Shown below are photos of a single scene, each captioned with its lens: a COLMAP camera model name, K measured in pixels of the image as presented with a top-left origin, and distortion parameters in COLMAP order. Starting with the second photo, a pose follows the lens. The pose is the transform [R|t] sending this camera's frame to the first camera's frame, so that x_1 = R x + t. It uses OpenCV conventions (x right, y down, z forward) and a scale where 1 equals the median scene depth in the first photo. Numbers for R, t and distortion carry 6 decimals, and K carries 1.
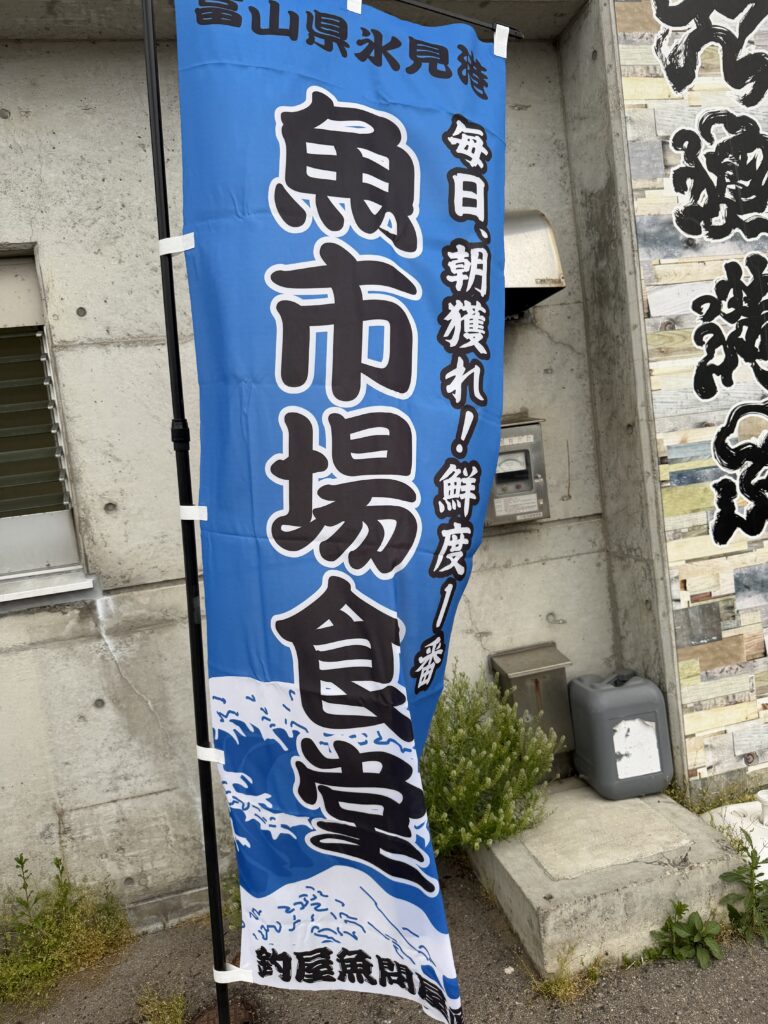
lens RADIAL K [[681.4, 0, 385.3], [0, 681.4, 509.9], [0, 0, 1]] dist [-0.012773, -0.001580]
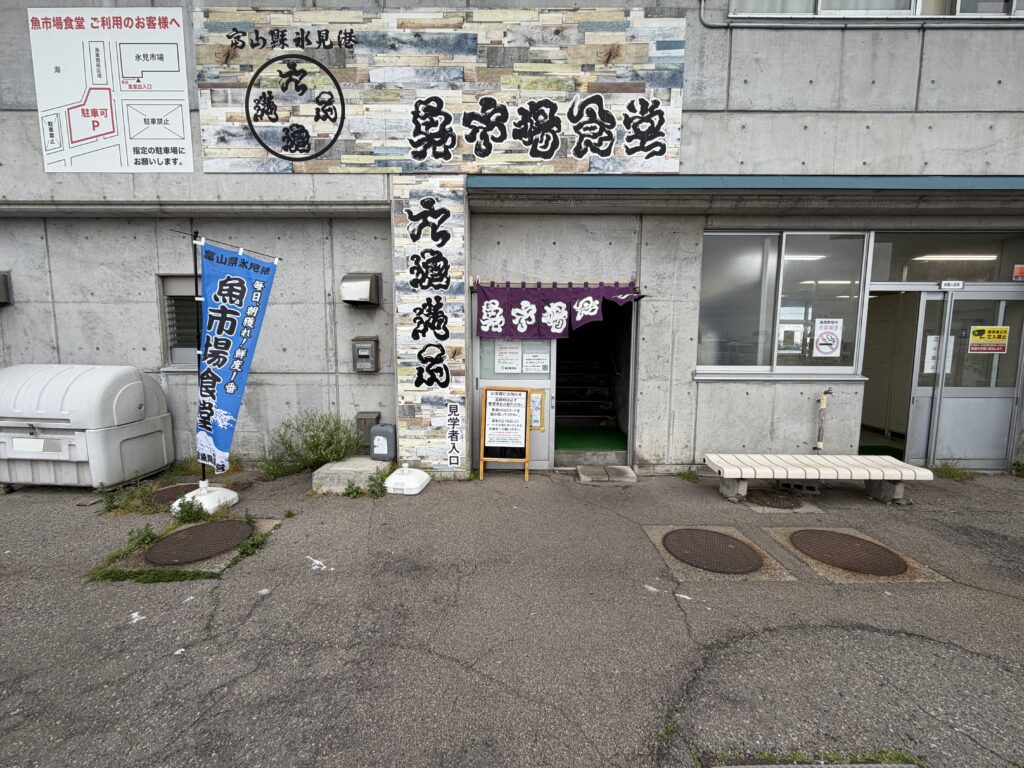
lens RADIAL K [[415.9, 0, 504.6], [0, 415.9, 382.8], [0, 0, 1]] dist [-0.002592, 0.000542]
pose [[0.963869, 0.152508, -0.218398, 1.339757], [-0.143970, 0.988075, 0.054586, -0.135341], [0.224119, -0.021171, 0.974332, -0.794561]]
